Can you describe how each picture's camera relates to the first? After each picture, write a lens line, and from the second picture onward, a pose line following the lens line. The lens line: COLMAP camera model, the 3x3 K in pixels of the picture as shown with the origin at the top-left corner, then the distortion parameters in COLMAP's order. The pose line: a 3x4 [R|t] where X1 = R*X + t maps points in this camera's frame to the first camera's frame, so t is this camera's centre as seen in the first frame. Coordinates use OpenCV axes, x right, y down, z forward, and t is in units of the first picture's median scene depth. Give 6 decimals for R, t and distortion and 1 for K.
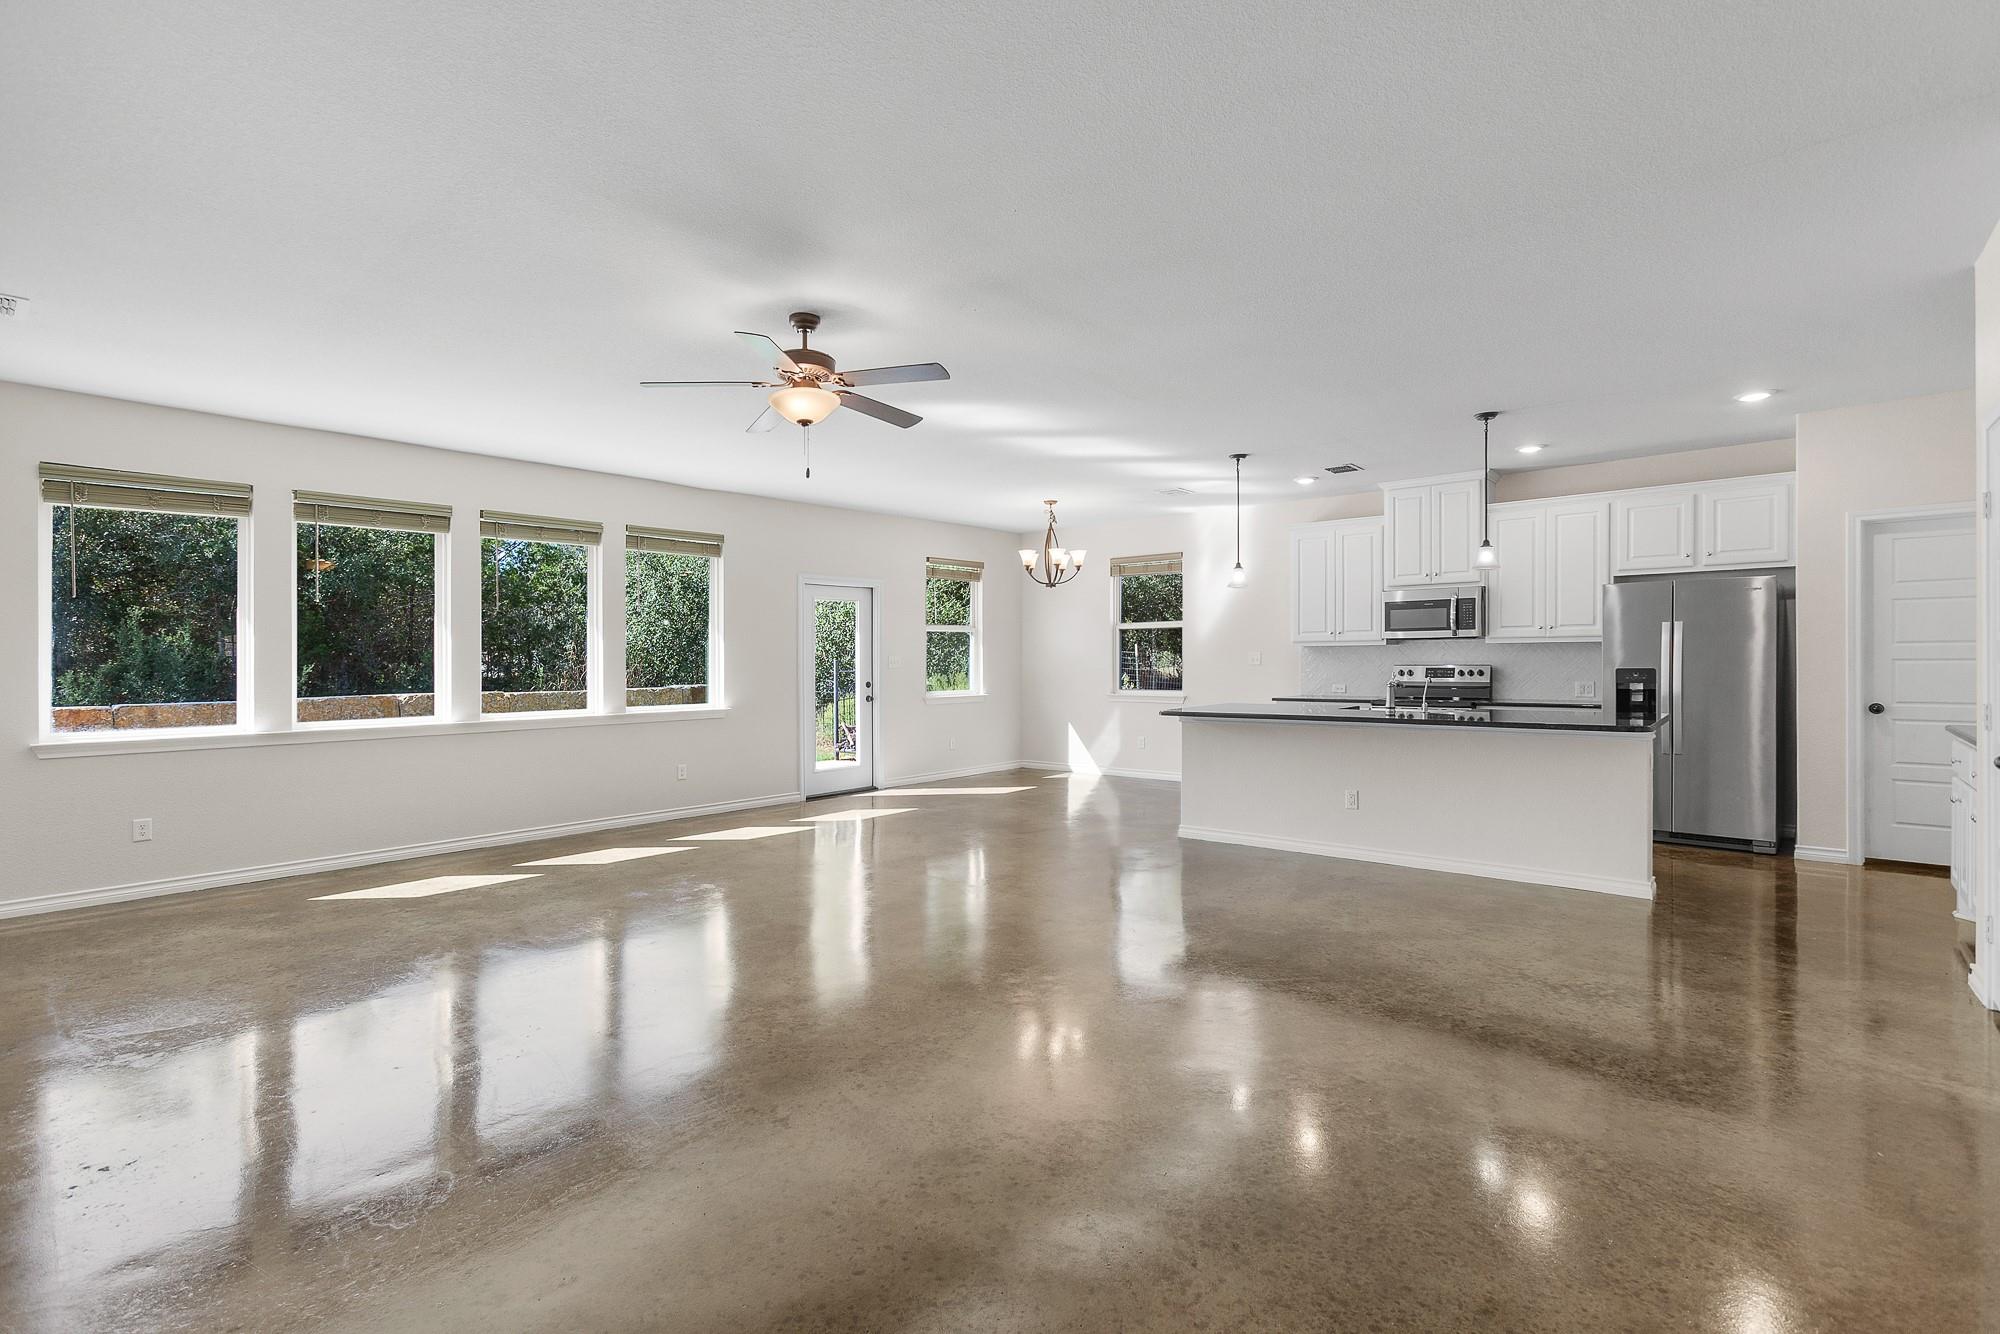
lens RADIAL K [[935.2, 0, 974.4], [0, 935.2, 659.4], [0, 0, 1]] dist [-0.009109, -0.000105]
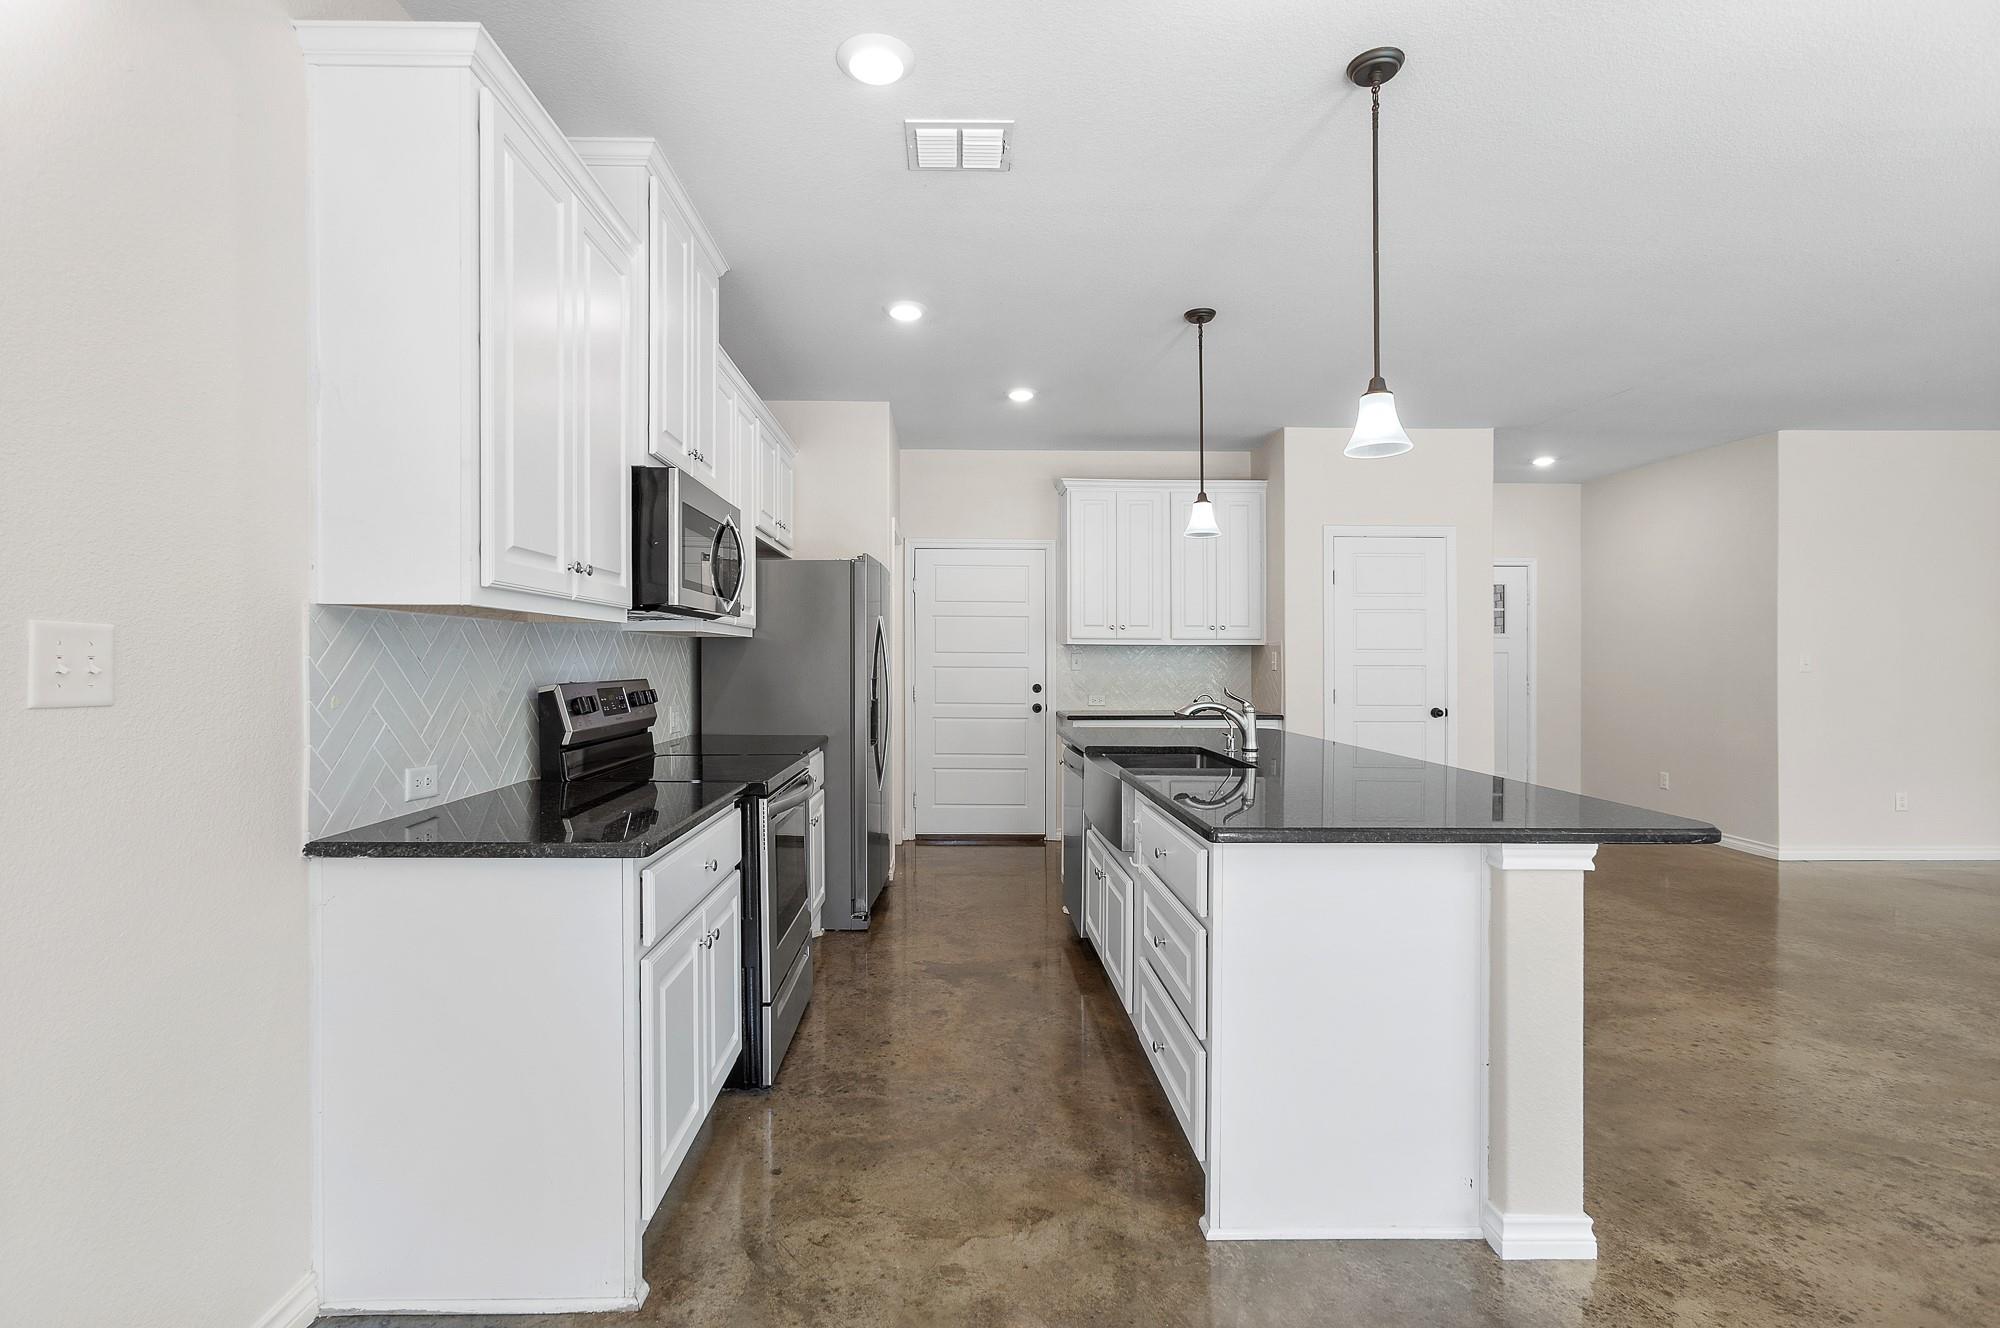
lens RADIAL K [[904.4, 0, 961.2], [0, 904.4, 649.3], [0, 0, 1]] dist [-0.024654, 0.016063]
pose [[-0.658131, 0.015815, 0.752737, 0.131098], [0.004716, 0.999846, -0.016884, -0.000535], [-0.752889, -0.007562, -0.658104, 1.189705]]
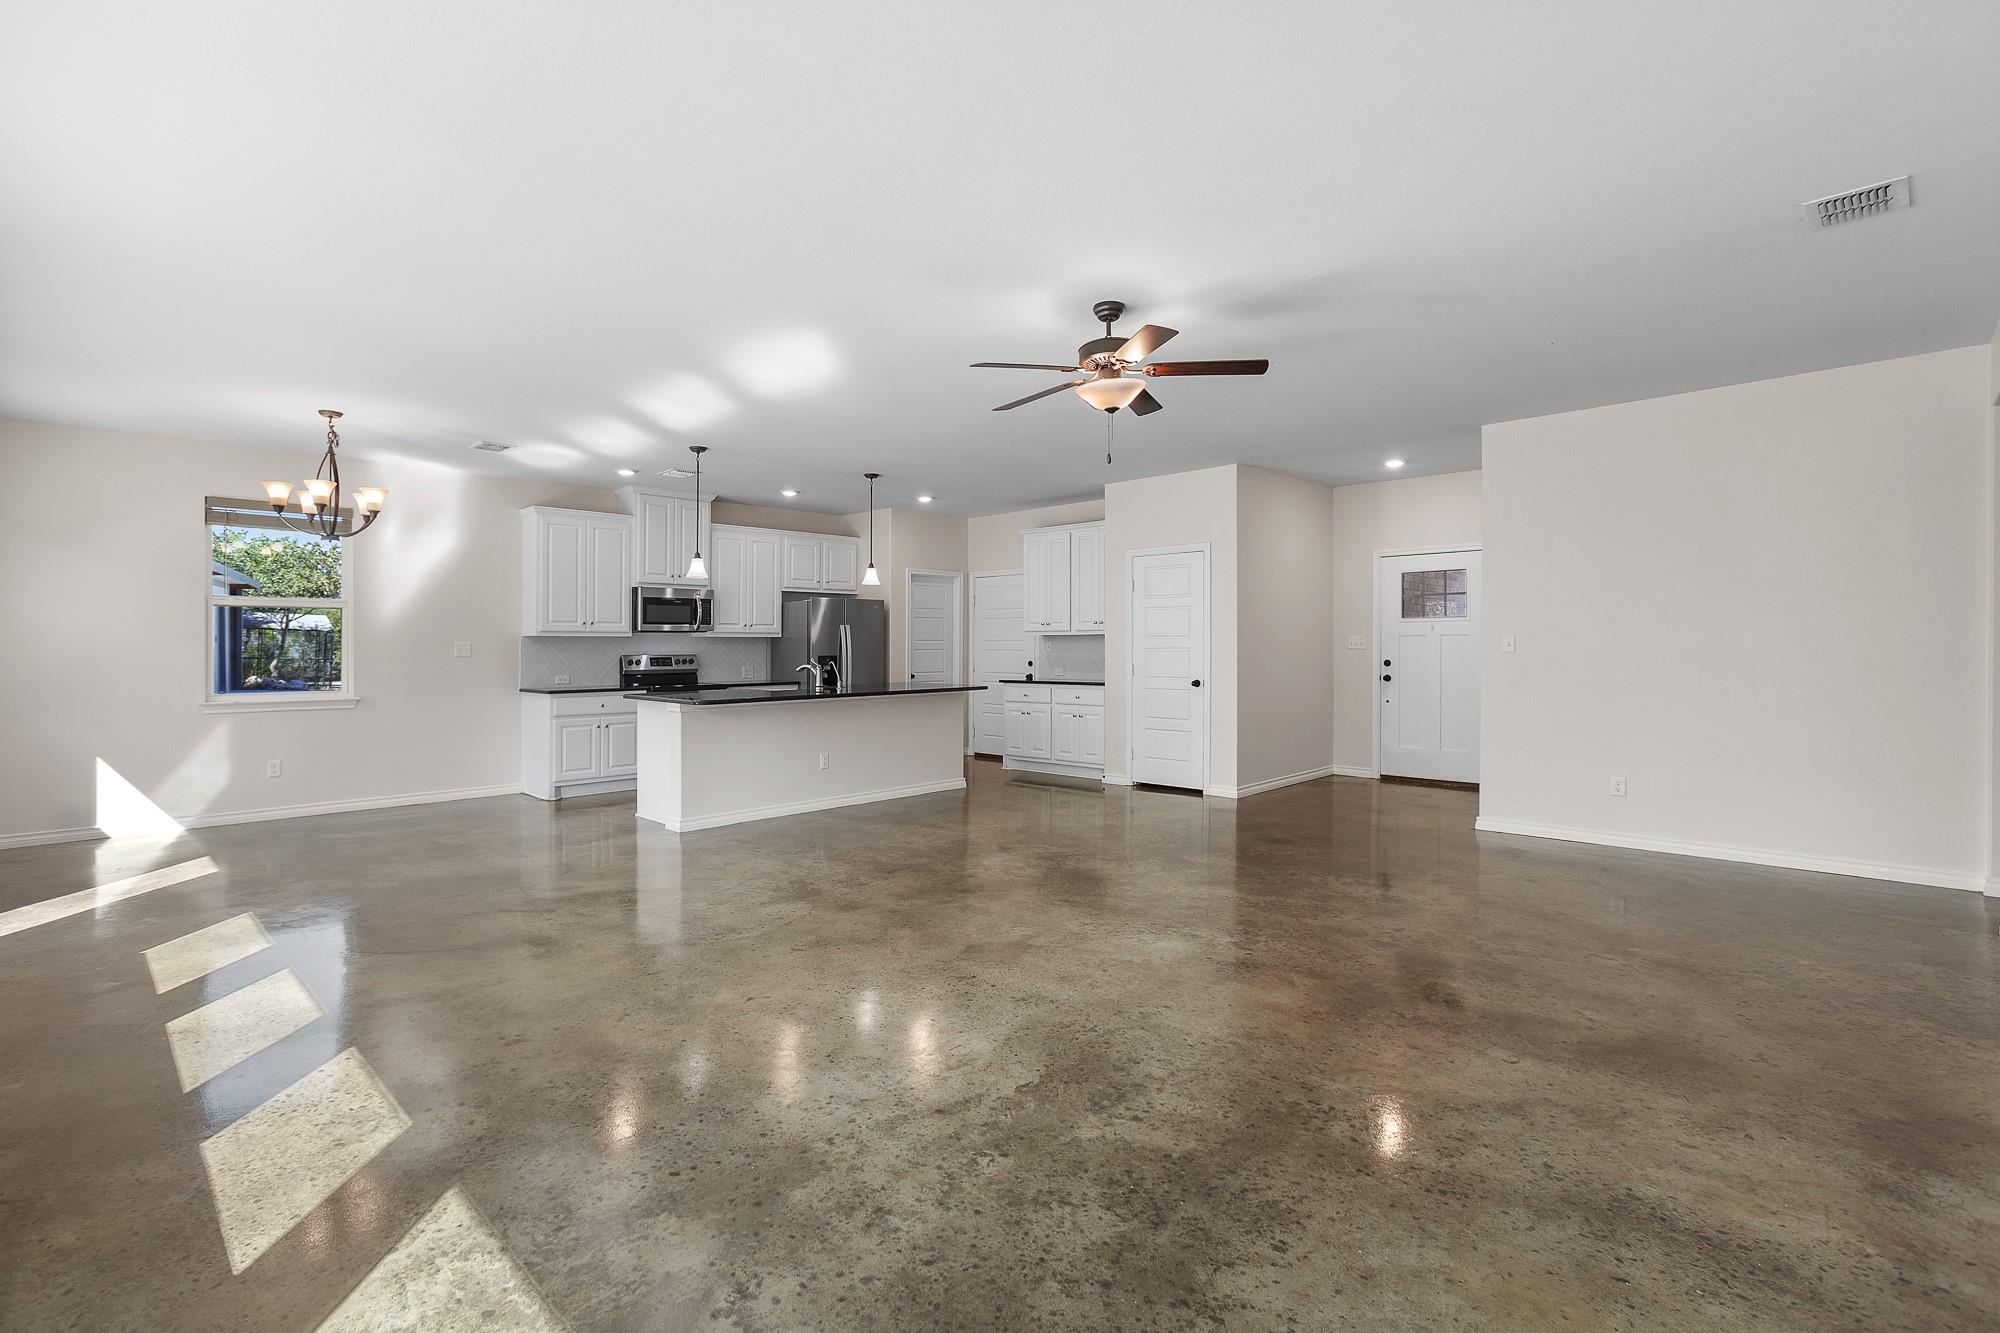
lens RADIAL K [[902.1, 0, 1000.0], [0, 902.1, 666.5], [0, 0, 1]] dist [-0.000914, 0.000617]
pose [[0.053348, -0.015441, 0.998457, -0.606739], [0.005524, 0.999870, 0.015167, 0.006248], [-0.998561, 0.004707, 0.053426, 0.548984]]
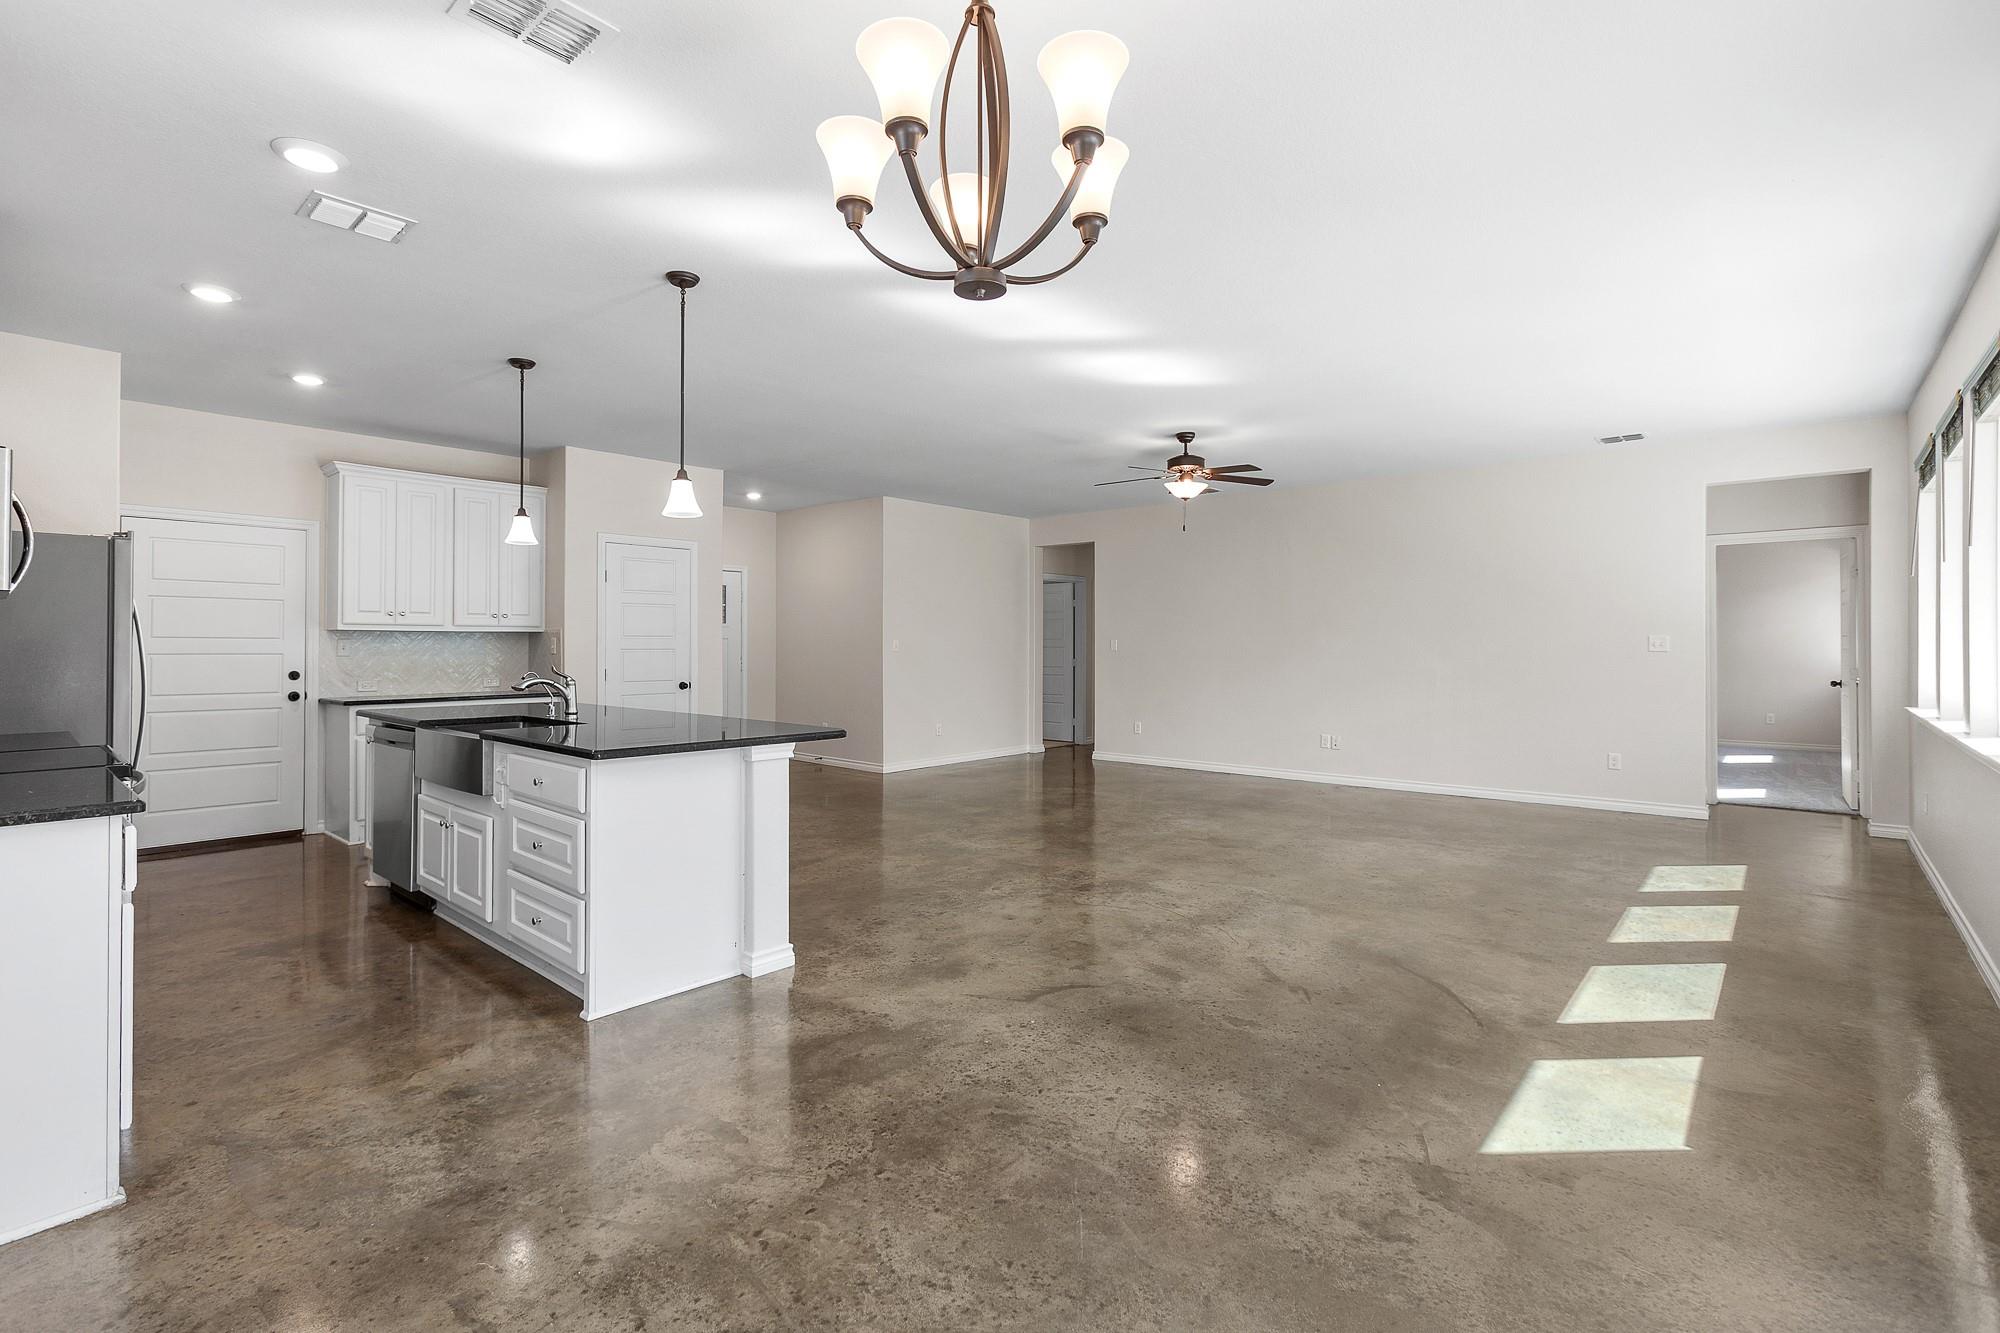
lens RADIAL K [[904.4, 0, 961.2], [0, 904.4, 651.8], [0, 0, 1]] dist [-0.024654, 0.016063]
pose [[-0.999179, 0.010330, 0.039181, 0.097042], [0.010737, 0.999891, 0.010179, -0.000912], [-0.039072, 0.010591, -0.999180, 1.362193]]
